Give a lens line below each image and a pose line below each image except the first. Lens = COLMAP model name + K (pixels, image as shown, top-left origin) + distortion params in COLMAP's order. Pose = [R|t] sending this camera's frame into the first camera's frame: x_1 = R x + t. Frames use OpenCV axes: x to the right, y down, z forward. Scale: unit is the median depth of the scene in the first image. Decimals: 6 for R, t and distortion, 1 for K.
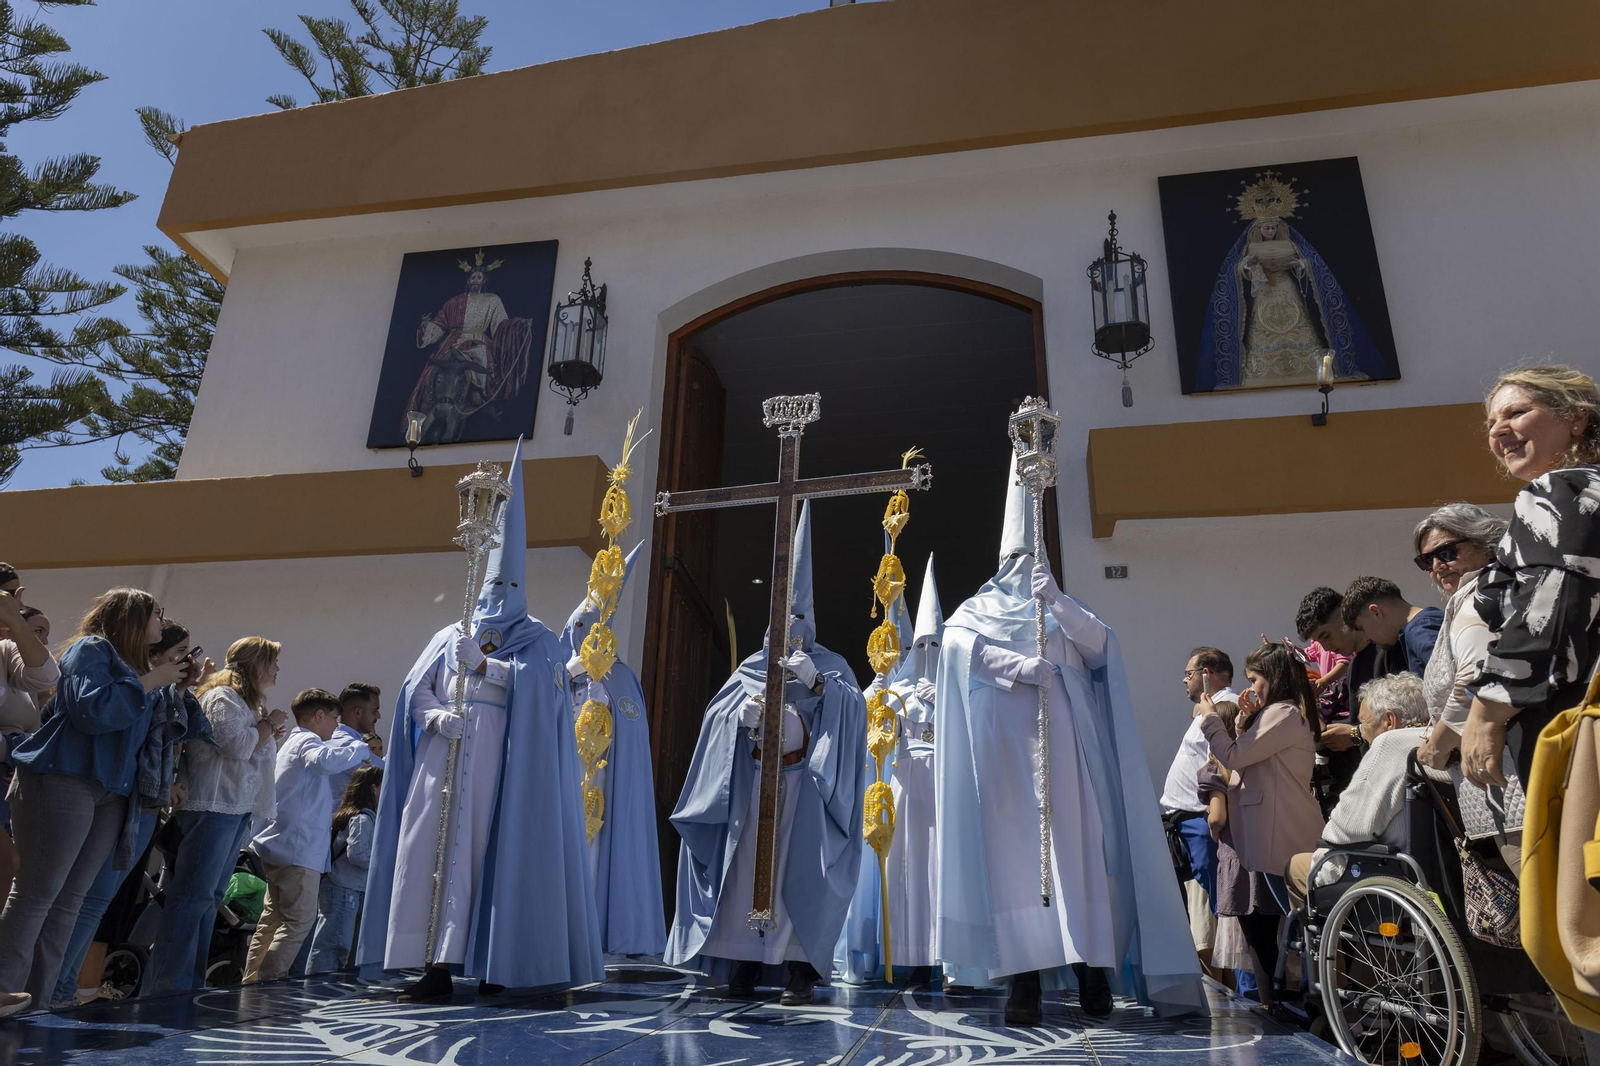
lens RADIAL K [[1101.1, 0, 800.4], [0, 1101.1, 530.3], [0, 0, 1]] dist [0.003778, -0.005867]
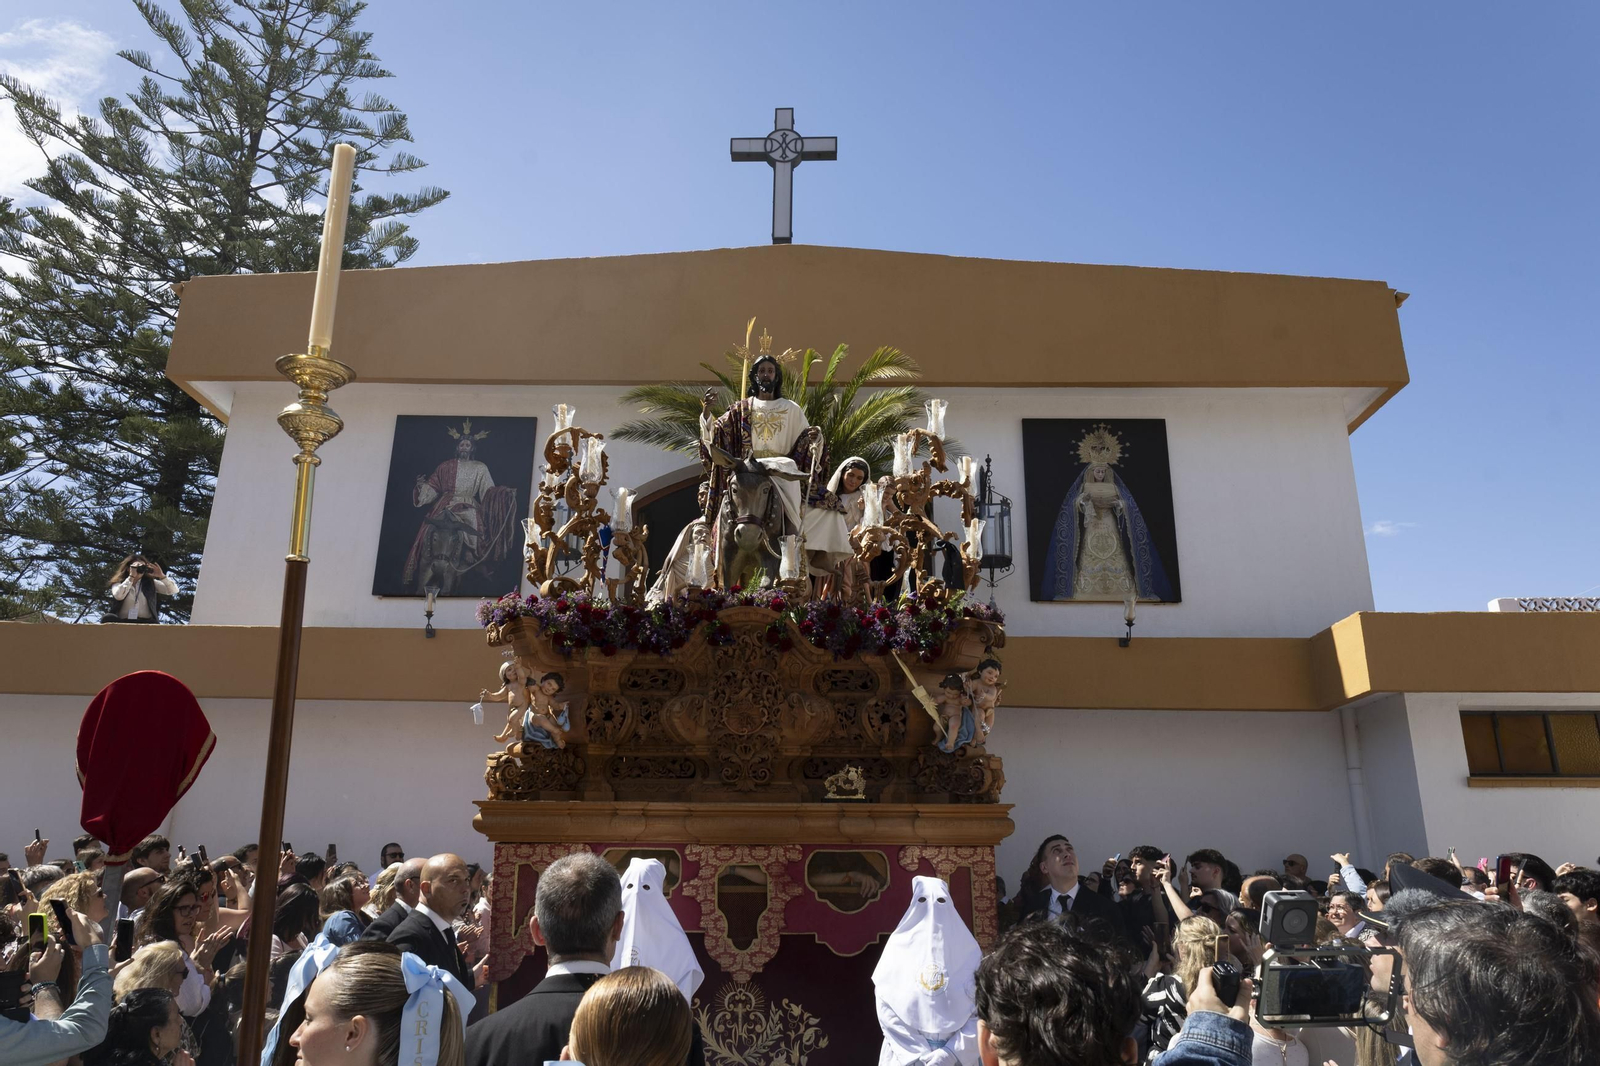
lens RADIAL K [[1101.1, 0, 800.7], [0, 1101.1, 528.4], [0, 0, 1]] dist [0.003778, -0.005867]
pose [[0.985388, 0.039473, 0.165687, -0.139258], [-0.052143, 0.995981, 0.072826, -0.260090], [-0.162146, -0.080402, 0.983486, -0.241430]]
